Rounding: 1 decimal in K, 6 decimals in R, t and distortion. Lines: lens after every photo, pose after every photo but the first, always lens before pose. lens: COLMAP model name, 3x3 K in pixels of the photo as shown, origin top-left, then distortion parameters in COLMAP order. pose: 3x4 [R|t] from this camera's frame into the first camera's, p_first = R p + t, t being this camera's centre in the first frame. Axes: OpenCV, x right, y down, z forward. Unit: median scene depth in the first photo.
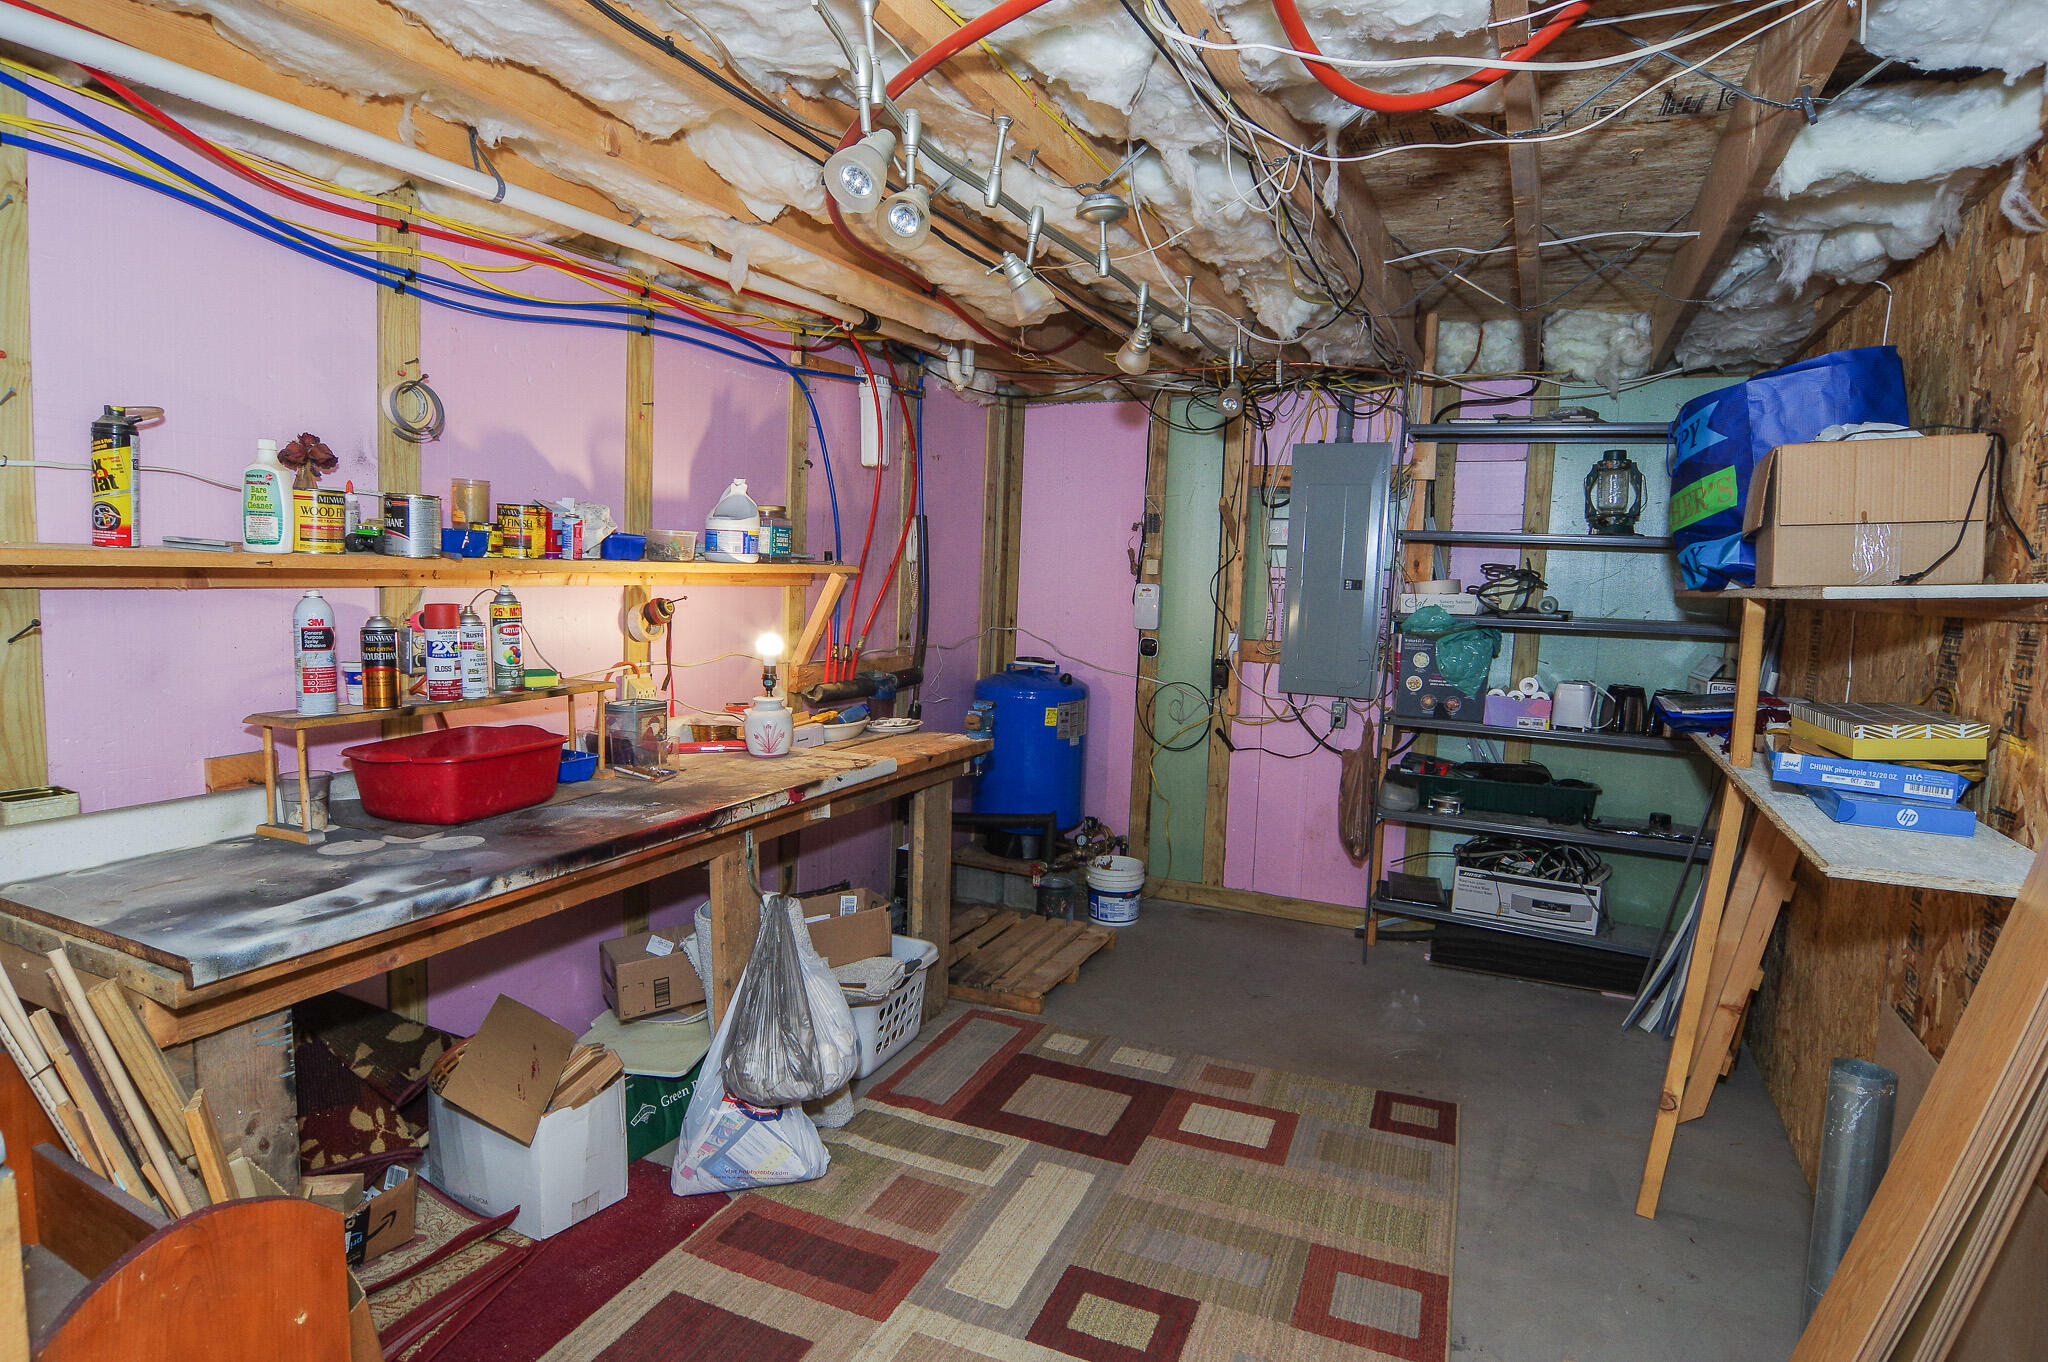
lens RADIAL K [[1098.9, 0, 1027.8], [0, 1098.9, 682.3], [0, 0, 1]] dist [-0.022027, -0.000098]
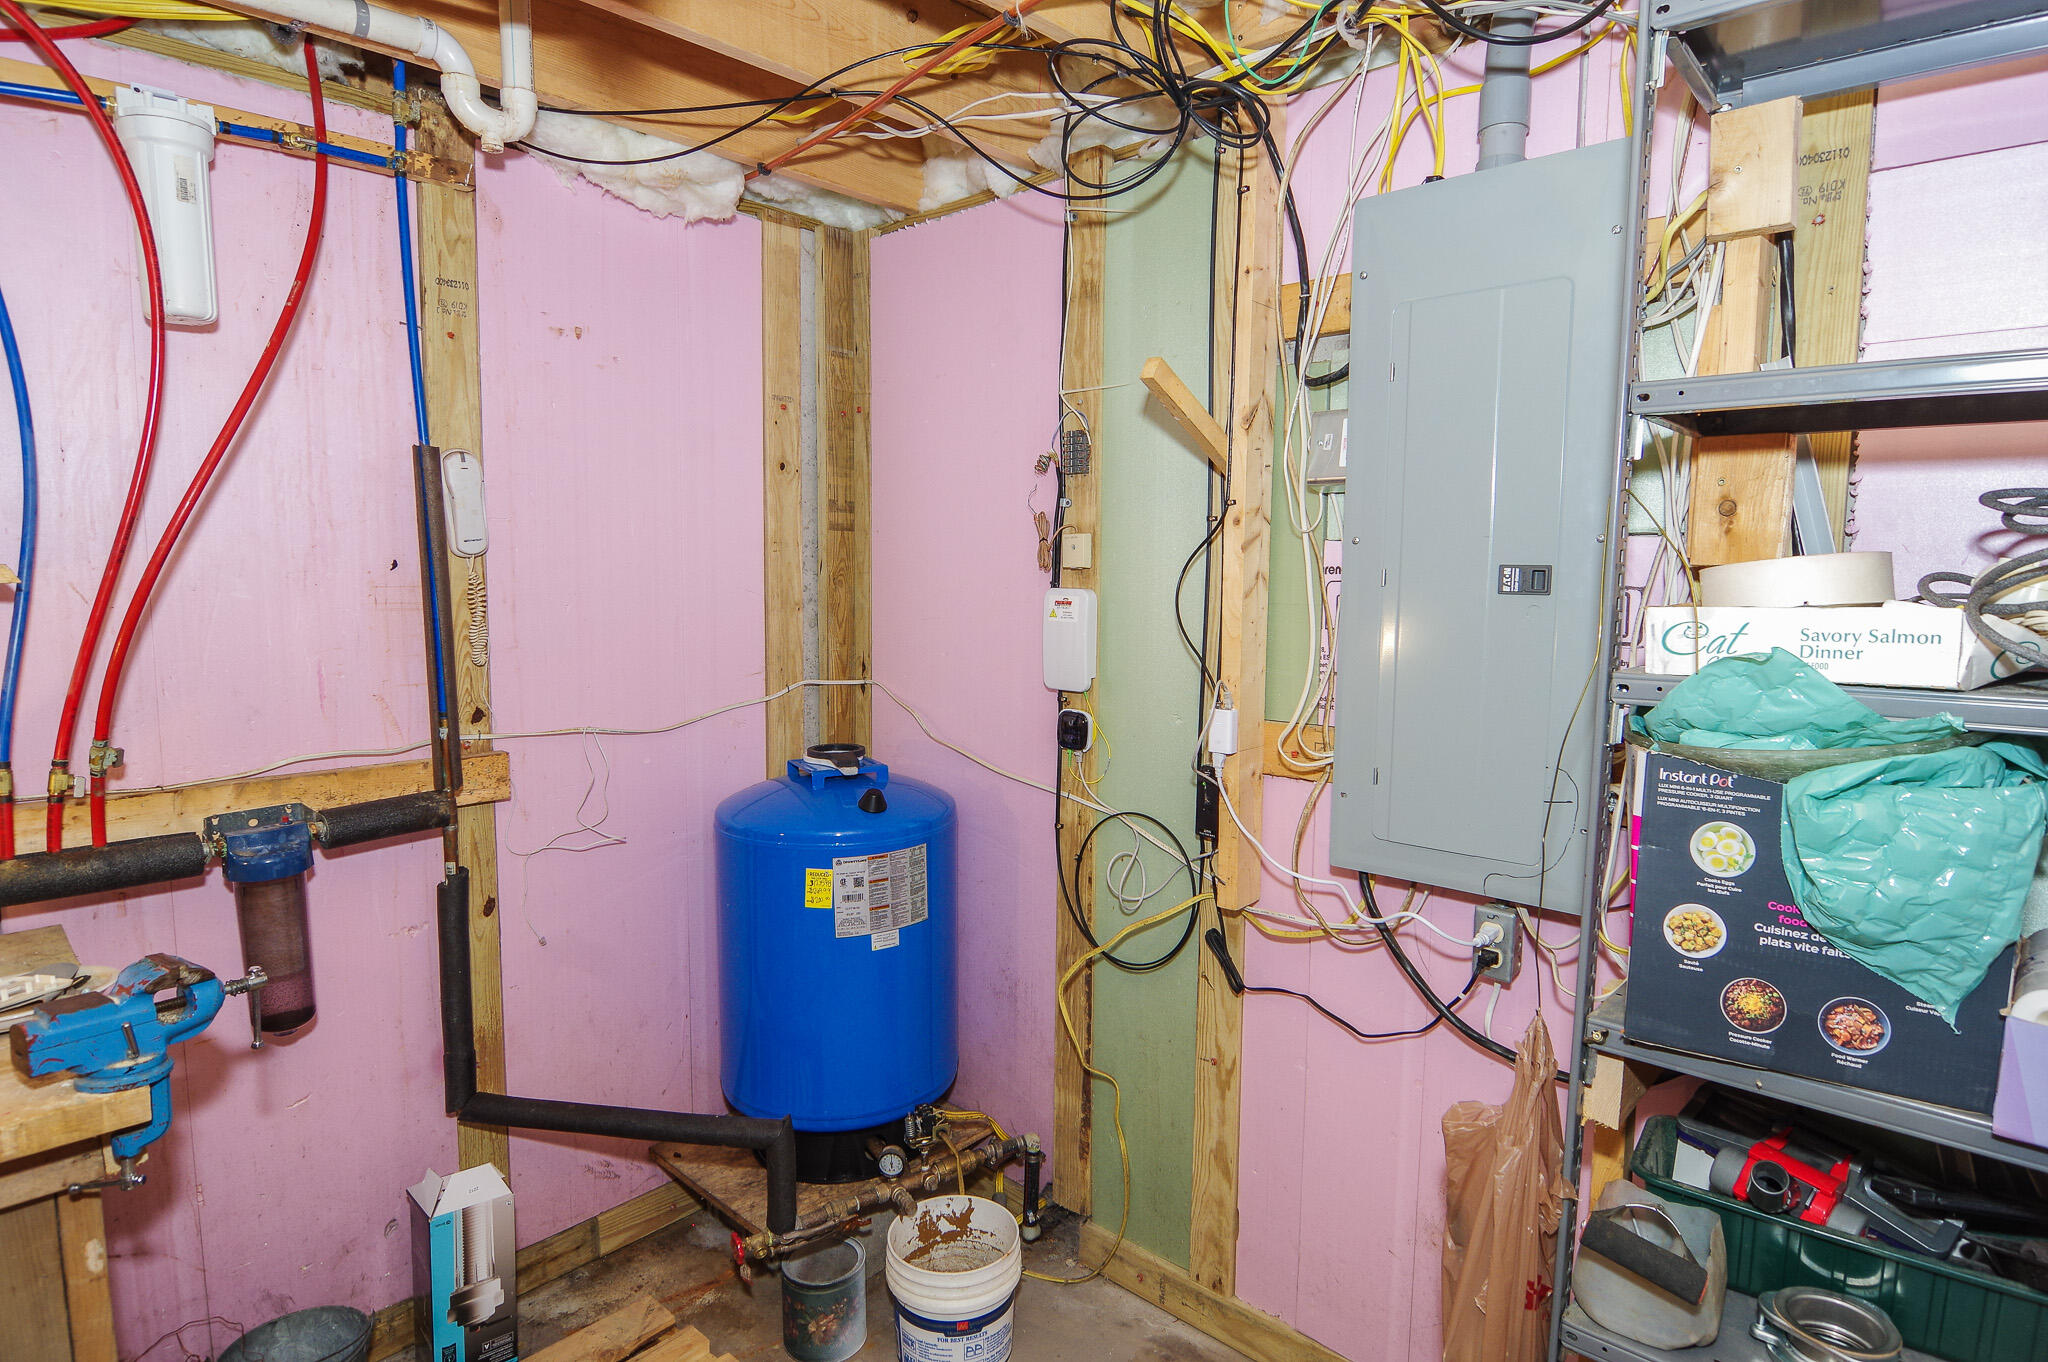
lens RADIAL K [[1098.9, 0, 1018.3], [0, 1098.9, 679.0], [0, 0, 1]] dist [-0.022027, -0.000098]
pose [[0.951132, -0.002548, -0.308776, 0.237170], [0.001504, 0.999992, -0.003616, -0.053488], [0.308782, 0.002975, 0.951128, 0.590932]]
